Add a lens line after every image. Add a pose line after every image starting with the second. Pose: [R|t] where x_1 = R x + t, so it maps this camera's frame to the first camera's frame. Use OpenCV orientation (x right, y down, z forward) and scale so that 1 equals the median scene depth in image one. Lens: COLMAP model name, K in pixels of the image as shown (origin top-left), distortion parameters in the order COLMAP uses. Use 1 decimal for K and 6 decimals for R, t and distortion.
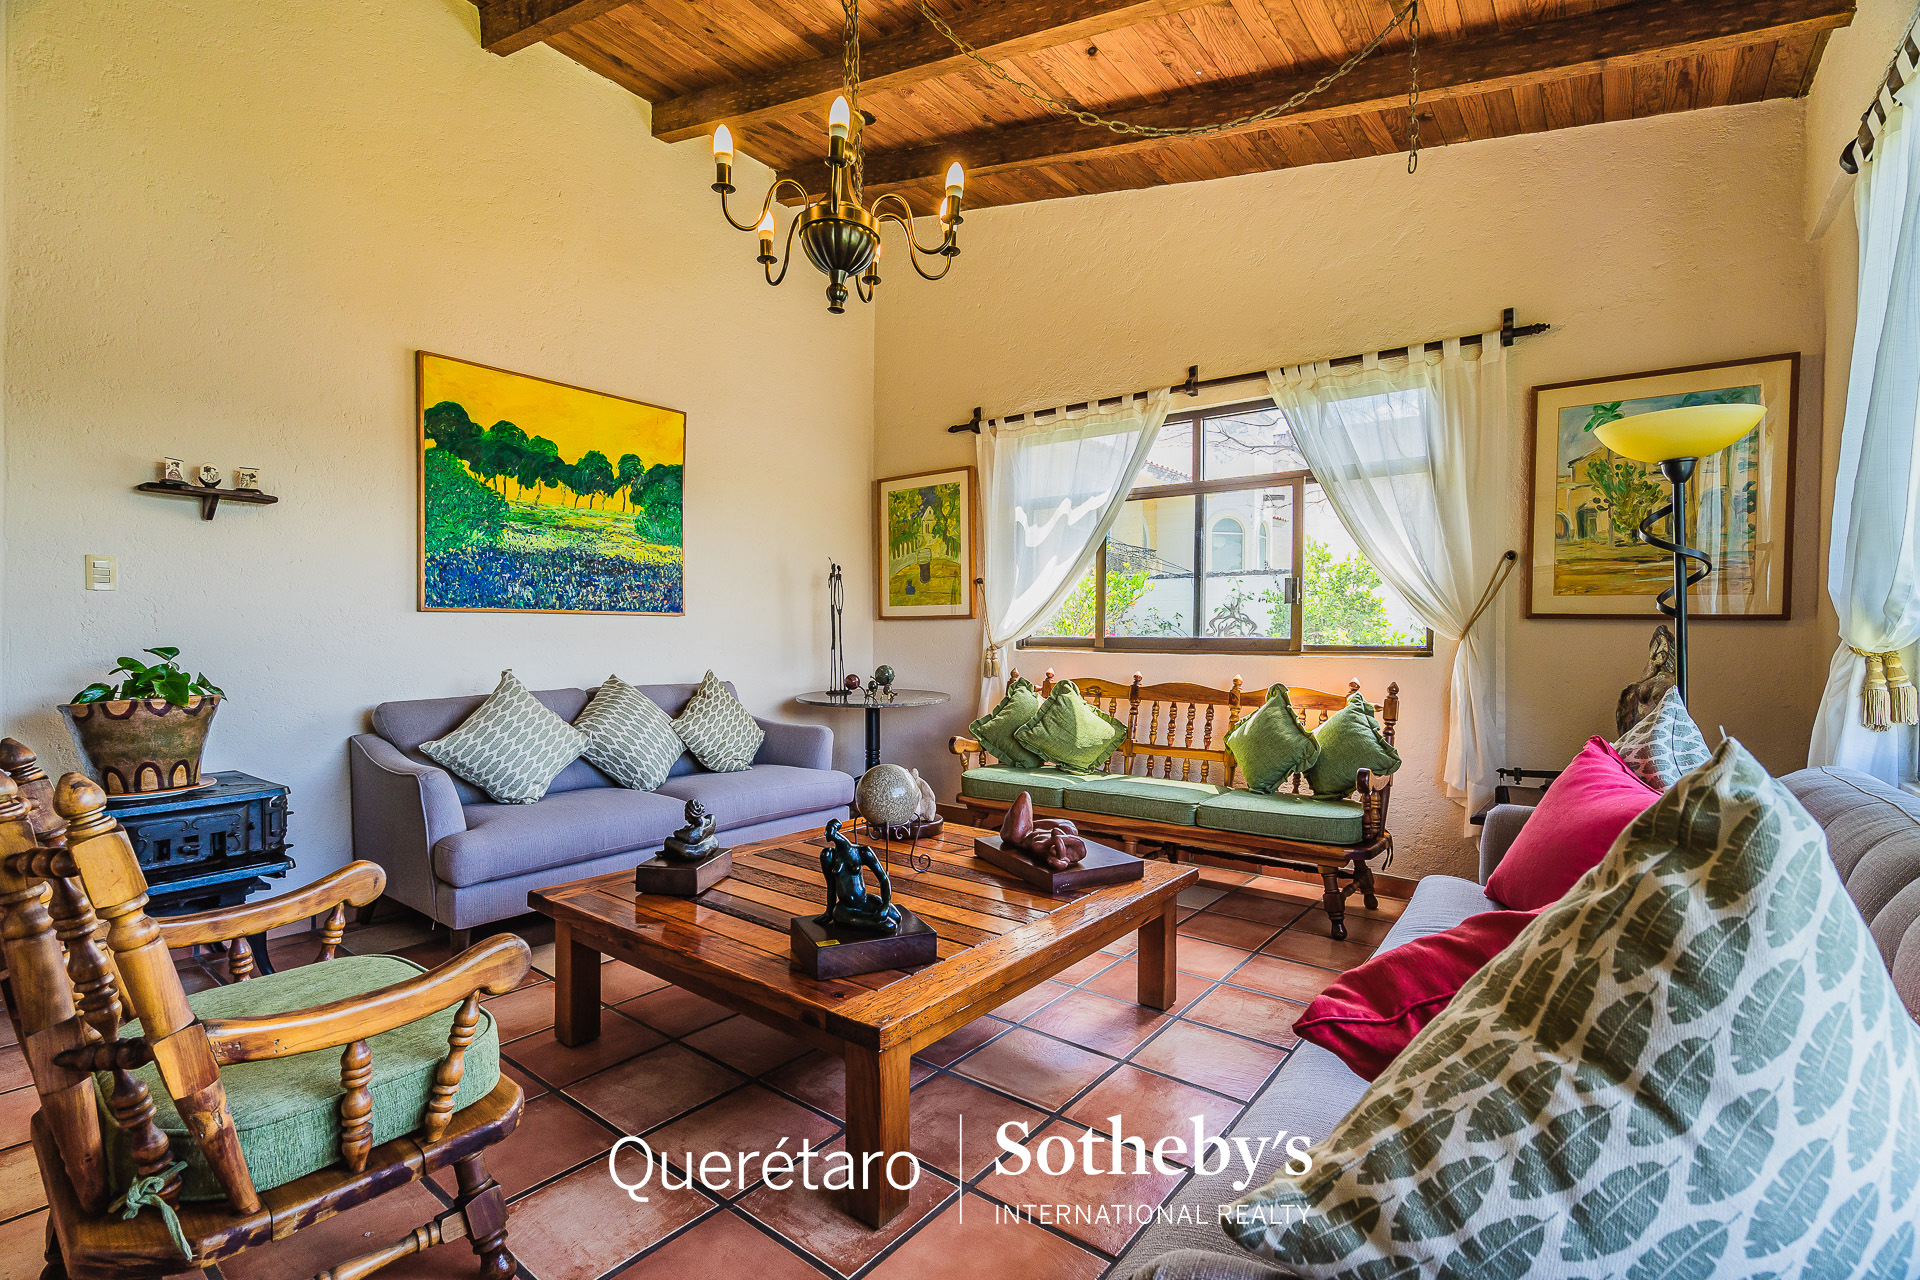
lens RADIAL K [[862.1, 0, 956.8], [0, 862.1, 638.6], [0, 0, 1]] dist [-0.004317, 0.000104]
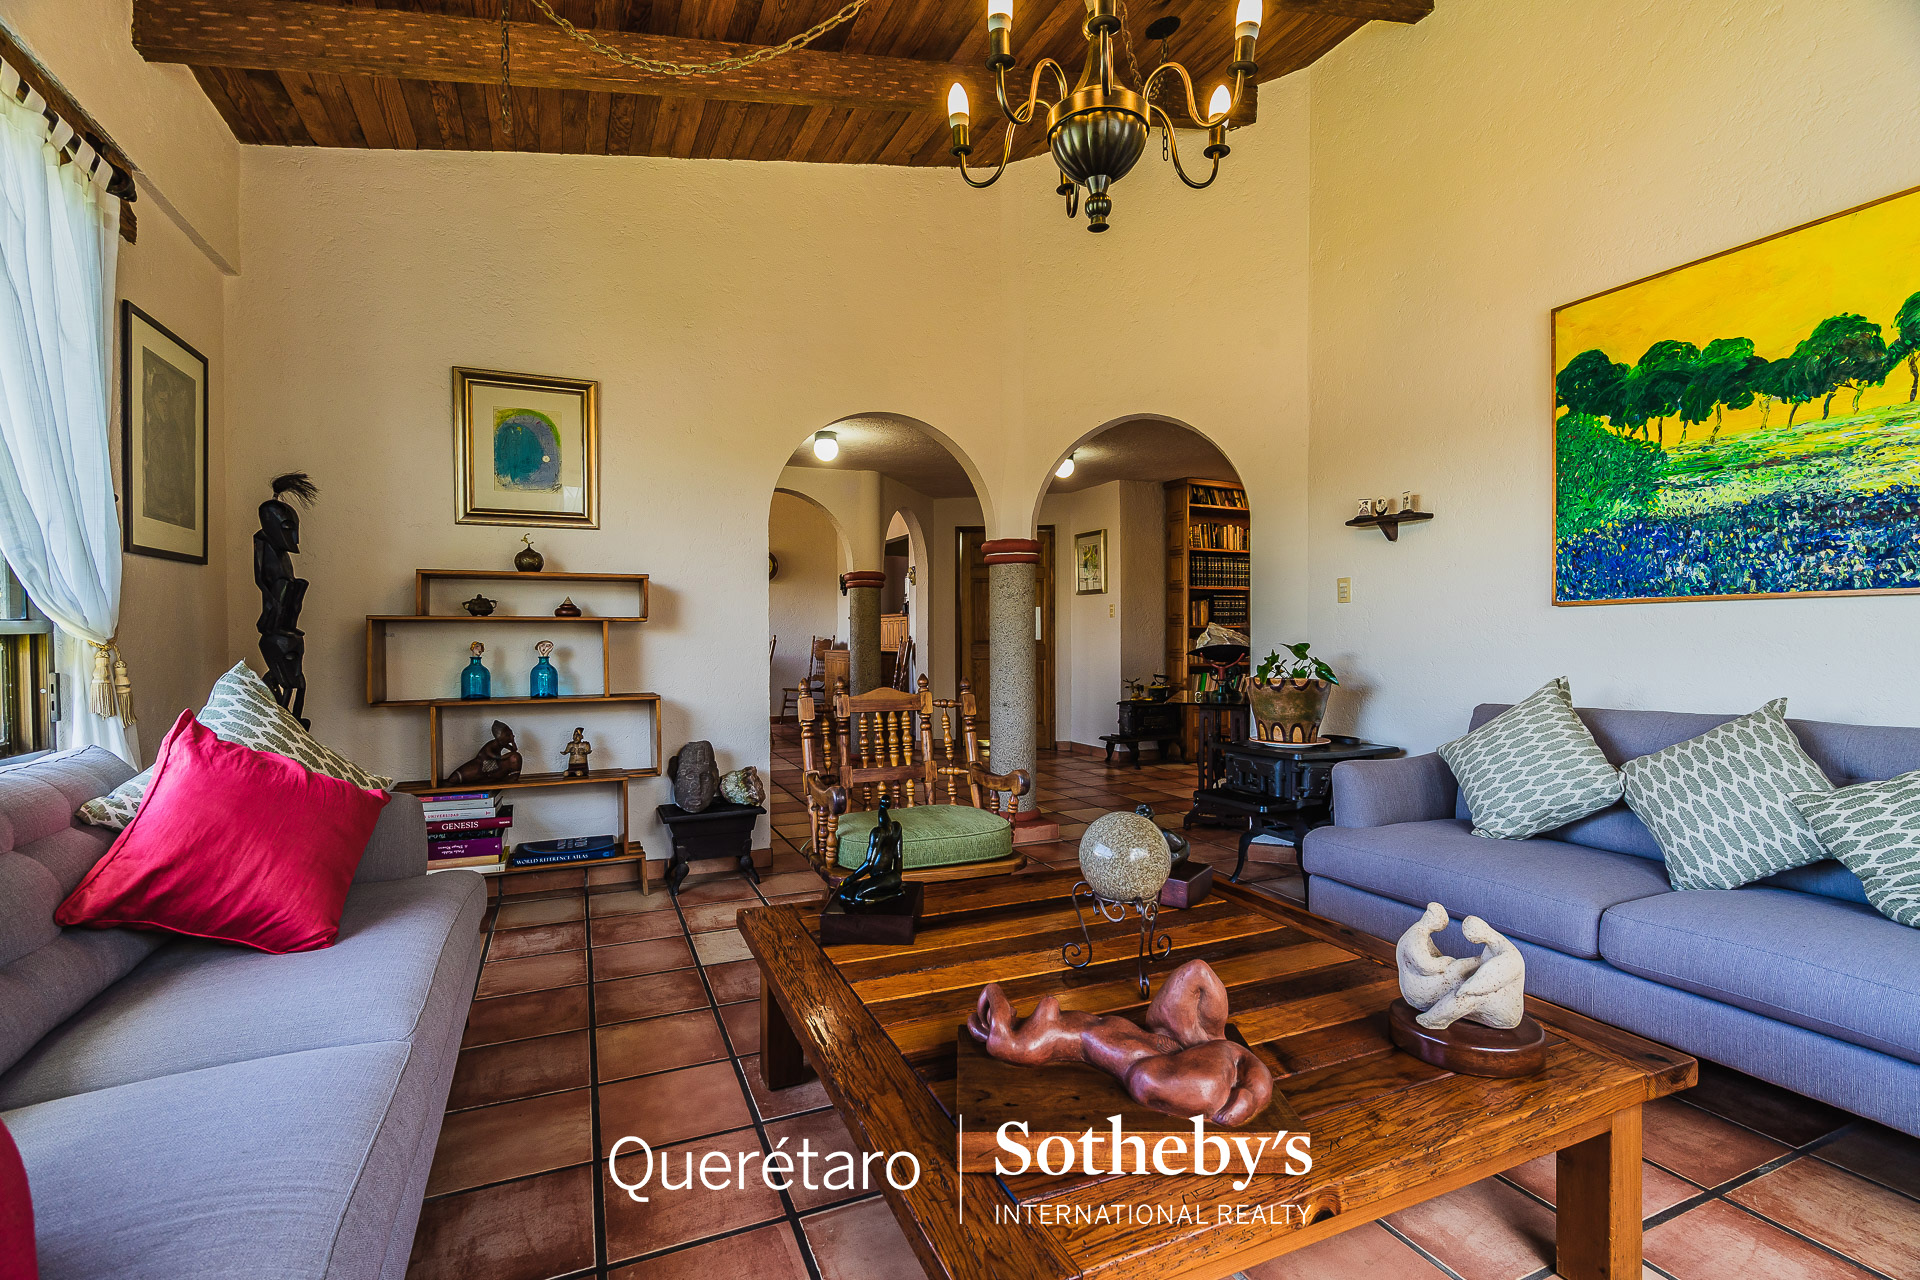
lens RADIAL K [[862.1, 0, 956.8], [0, 862.1, 638.6], [0, 0, 1]] dist [-0.004317, 0.000104]
pose [[-0.478353, 0.002635, -0.878164, 0.400316], [-0.002779, 0.999986, 0.004515, -0.000831], [0.878163, 0.004600, -0.478339, 0.805976]]
